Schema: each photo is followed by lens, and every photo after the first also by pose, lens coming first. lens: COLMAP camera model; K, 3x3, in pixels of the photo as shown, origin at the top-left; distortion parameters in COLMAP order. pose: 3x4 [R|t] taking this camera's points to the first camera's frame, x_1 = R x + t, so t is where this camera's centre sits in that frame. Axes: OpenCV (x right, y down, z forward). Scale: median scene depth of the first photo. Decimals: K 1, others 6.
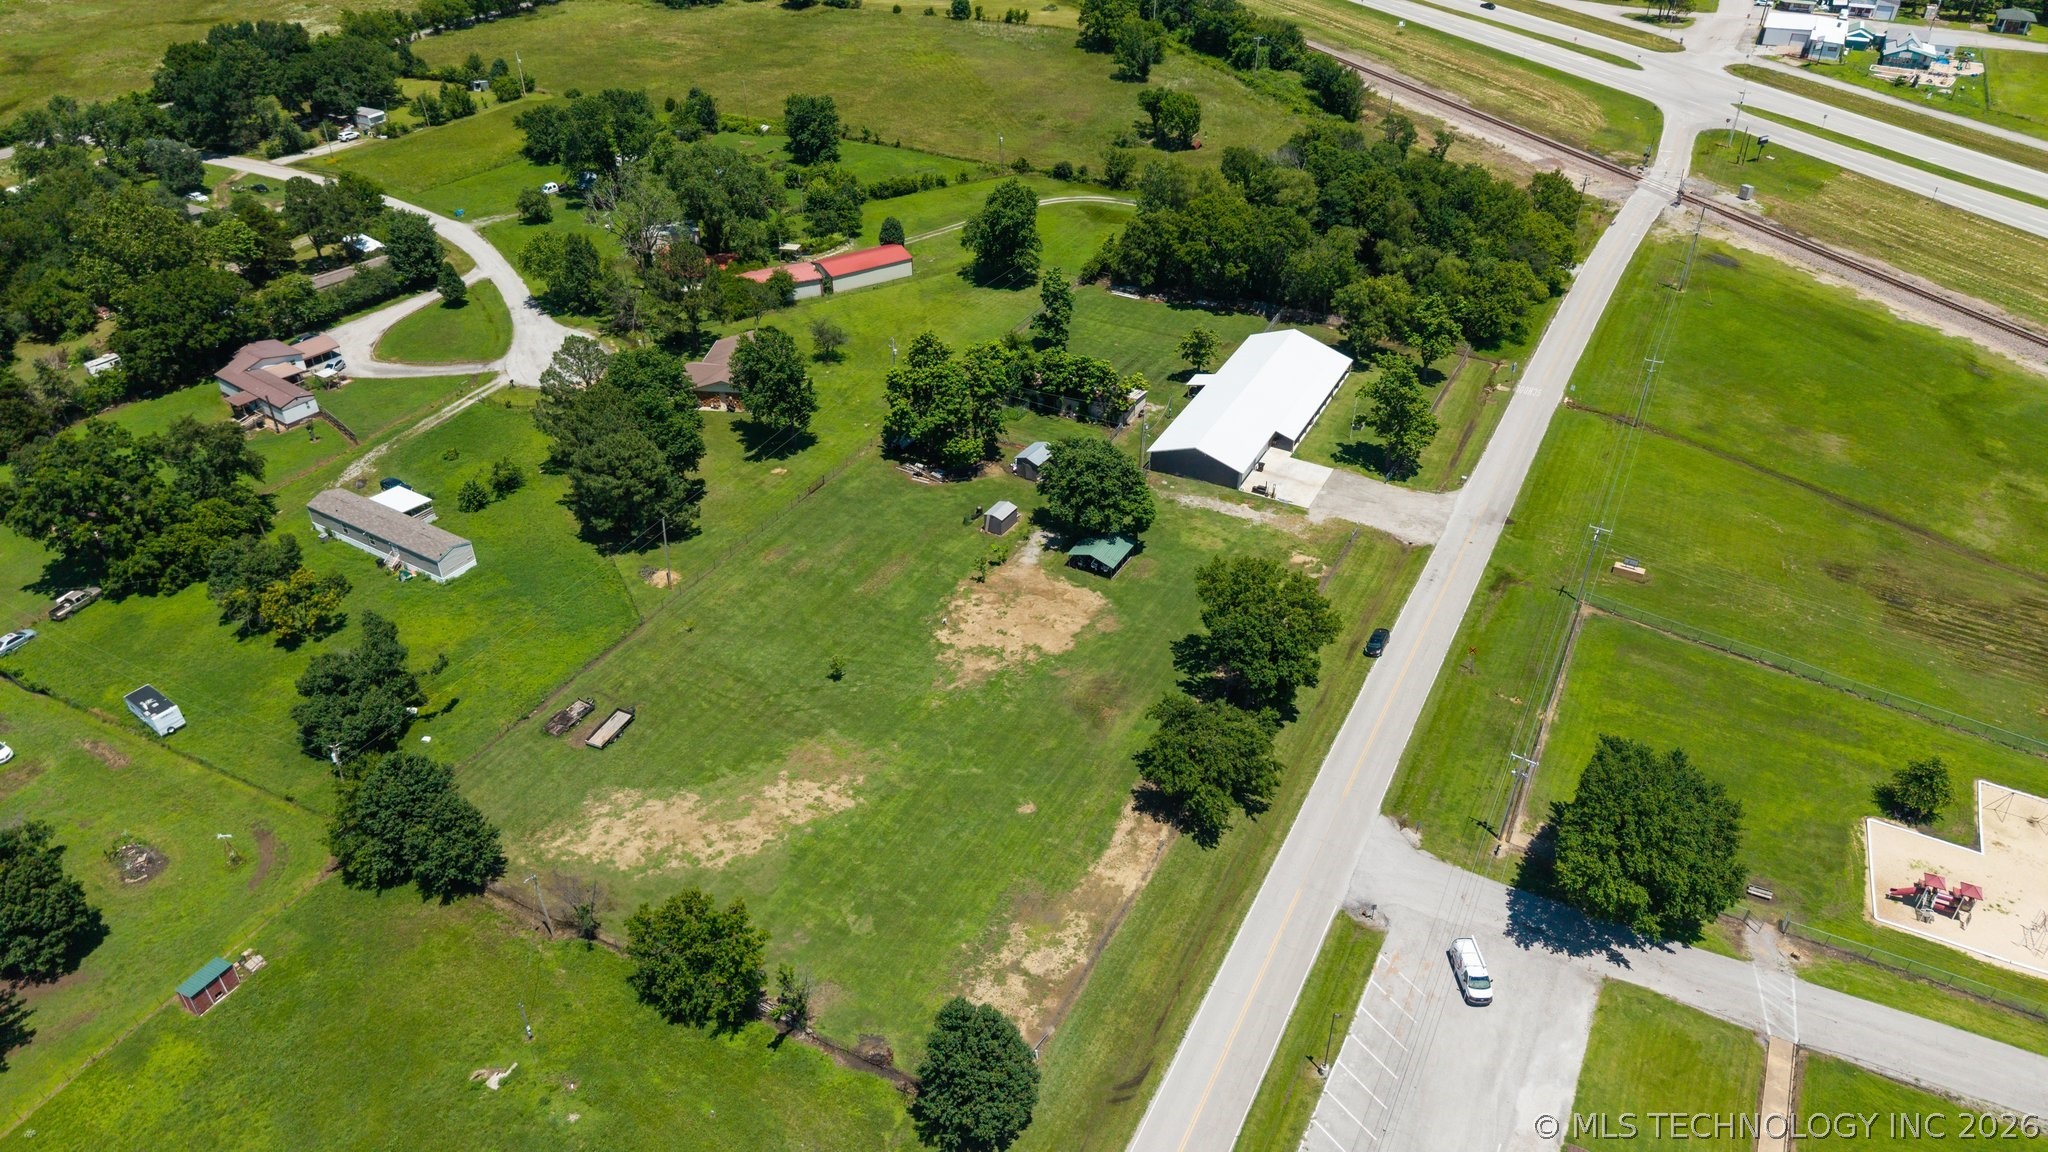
lens RADIAL K [[1420.9, 0, 1024.0], [0, 1420.9, 576.0], [0, 0, 1]] dist [0.048998, -0.076184]
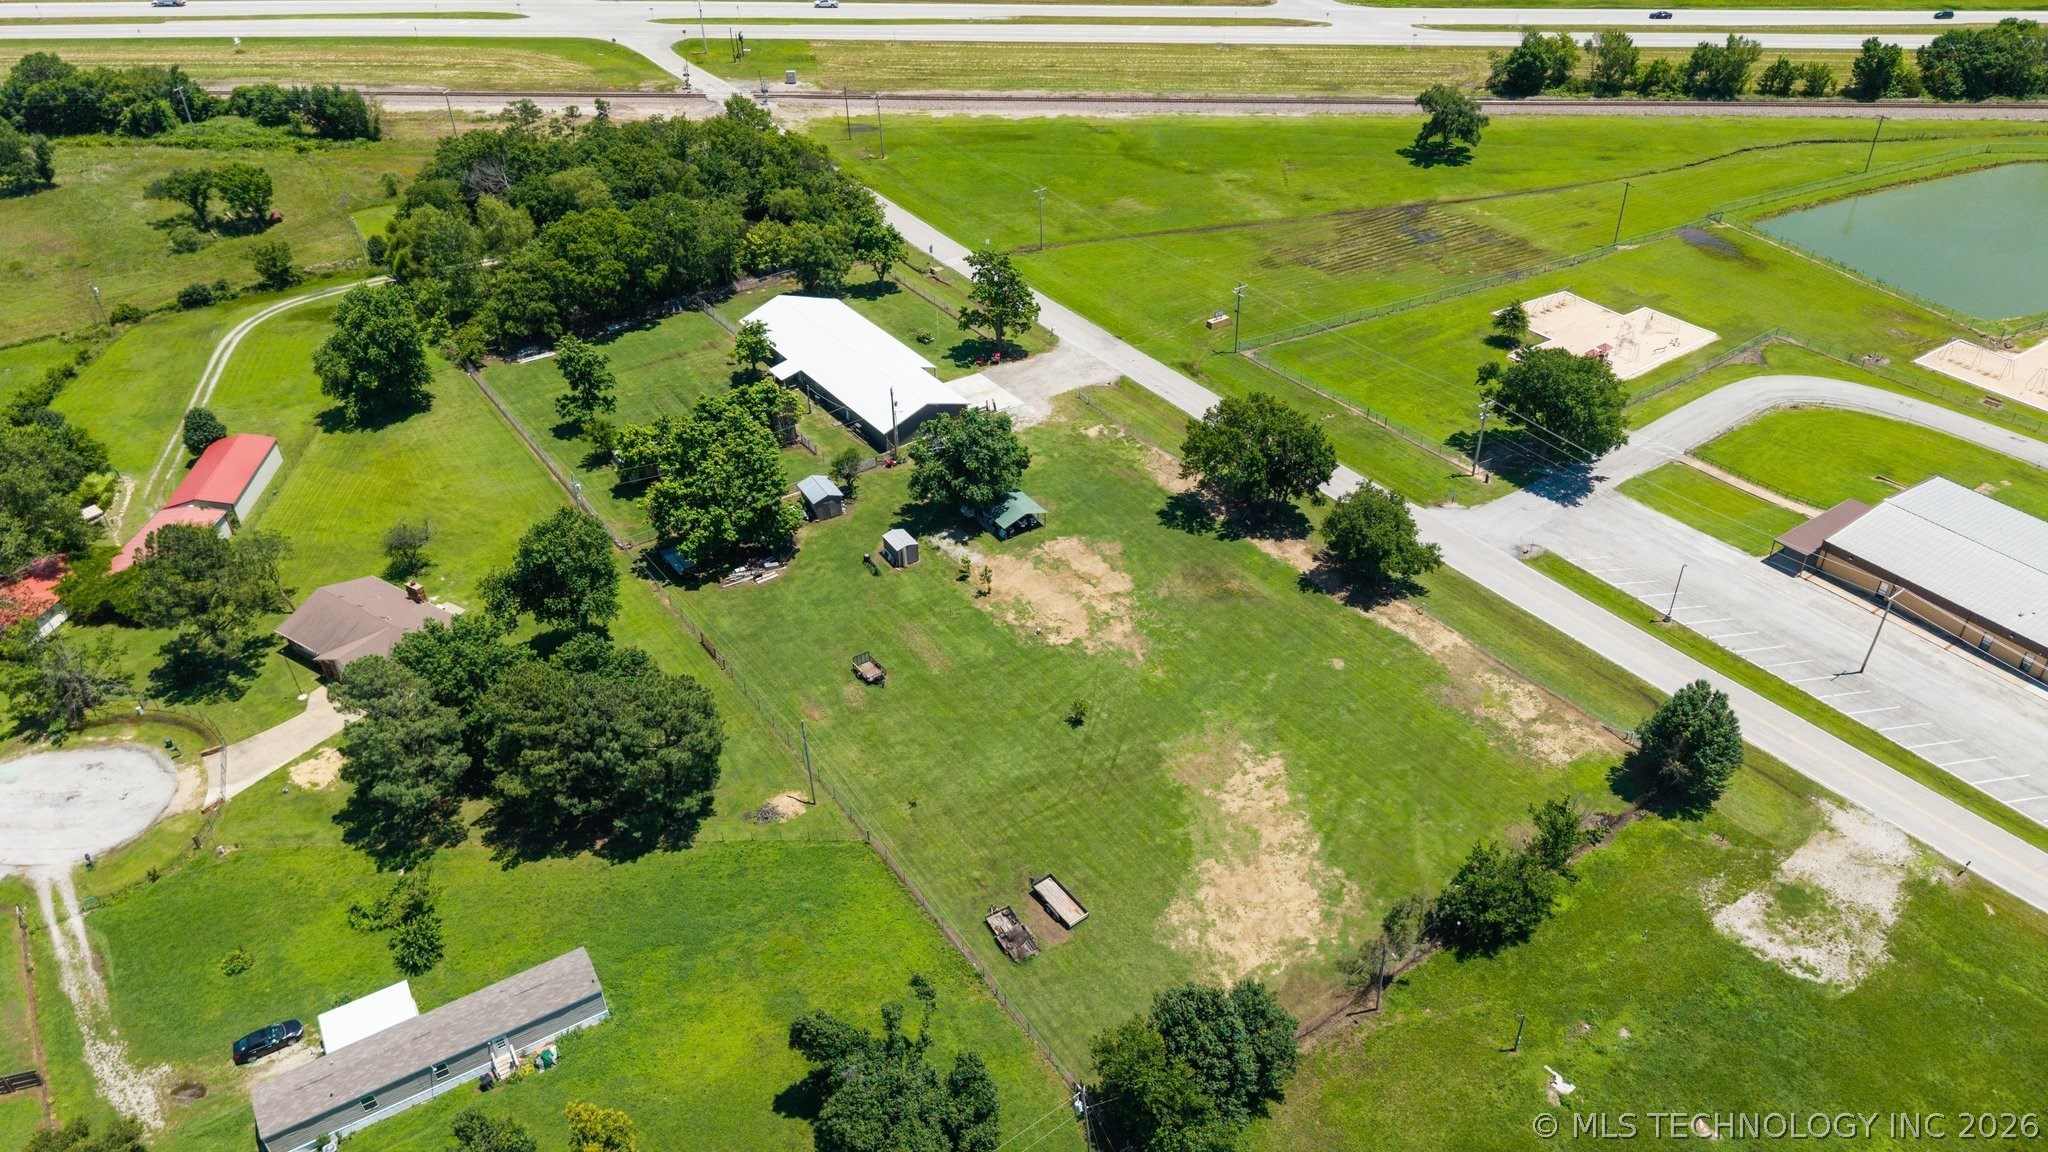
lens RADIAL K [[1420.9, 0, 1024.0], [0, 1420.9, 576.0], [0, 0, 1]] dist [0.048998, -0.076184]
pose [[0.453476, -0.518323, 0.725053, -0.688052], [0.501516, 0.820890, 0.273168, -0.248038], [-0.736778, 0.239751, 0.632201, 0.369665]]
